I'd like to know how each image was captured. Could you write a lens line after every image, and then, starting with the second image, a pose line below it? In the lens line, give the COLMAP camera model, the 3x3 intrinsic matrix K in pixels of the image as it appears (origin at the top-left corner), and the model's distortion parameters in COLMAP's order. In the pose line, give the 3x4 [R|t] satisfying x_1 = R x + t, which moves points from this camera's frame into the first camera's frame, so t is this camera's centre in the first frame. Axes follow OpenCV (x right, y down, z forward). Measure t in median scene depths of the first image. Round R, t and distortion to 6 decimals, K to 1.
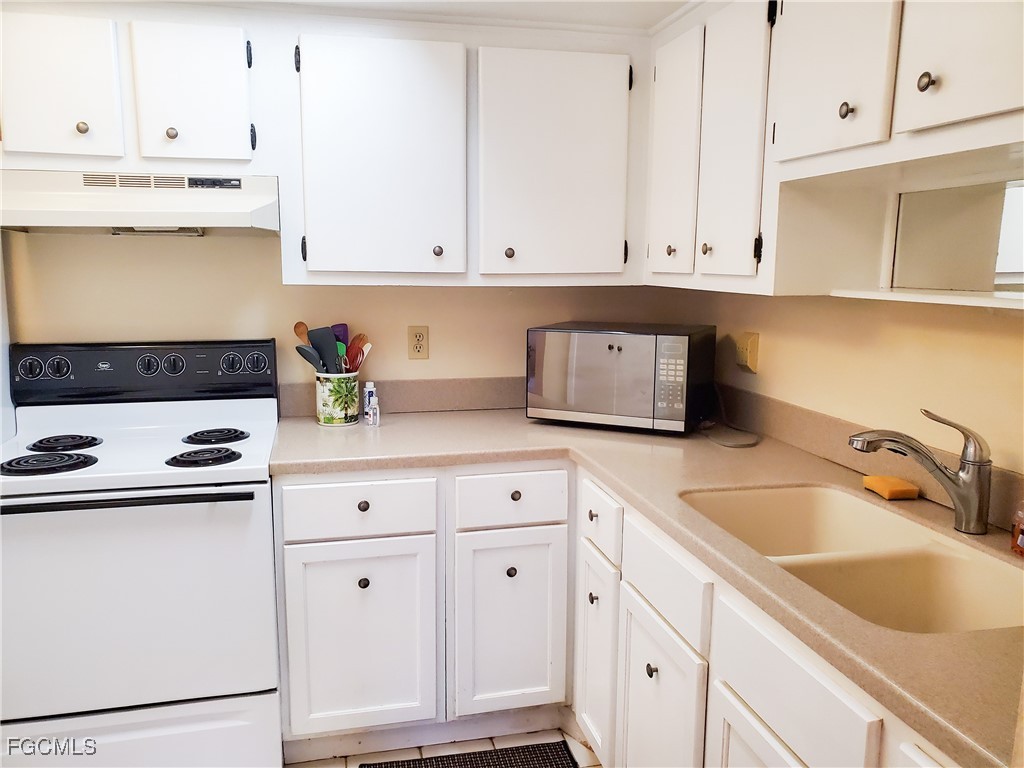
lens RADIAL K [[796.8, 0, 512.0], [0, 796.8, 384.0], [0, 0, 1]] dist [0.055073, -0.088939]
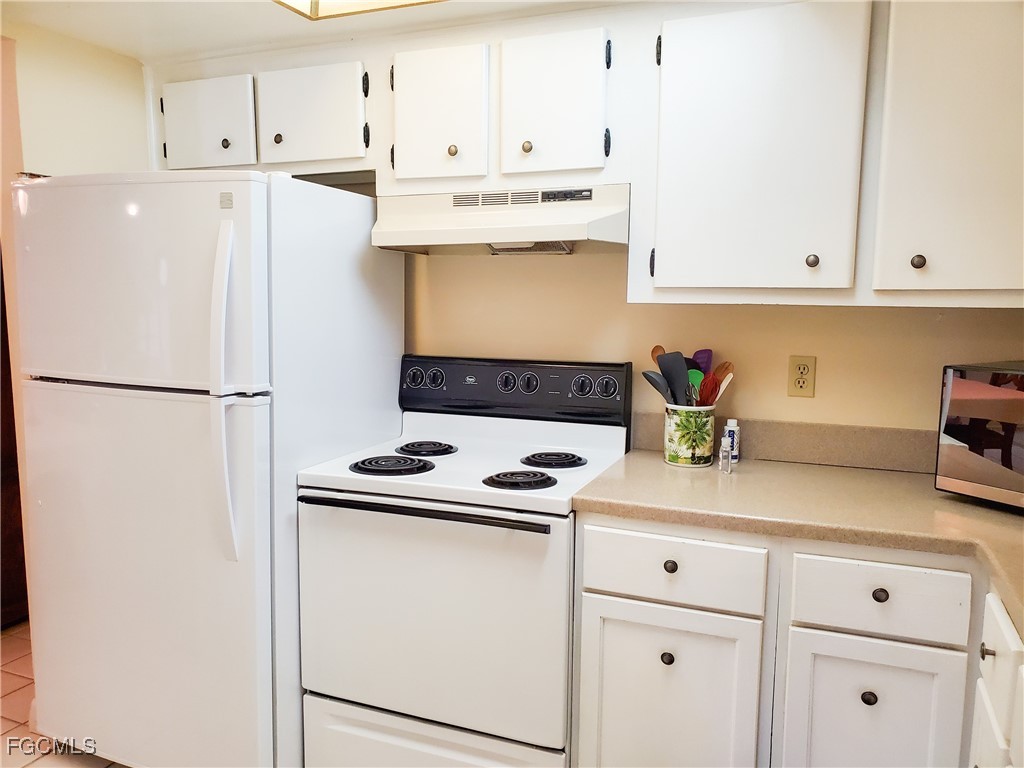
lens RADIAL K [[796.8, 0, 512.0], [0, 796.8, 384.0], [0, 0, 1]] dist [0.055073, -0.088939]
pose [[0.803219, 0.067493, -0.591847, 0.148109], [-0.090916, 0.995810, -0.009826, -0.011614], [0.588704, 0.061701, 0.805990, 0.201176]]
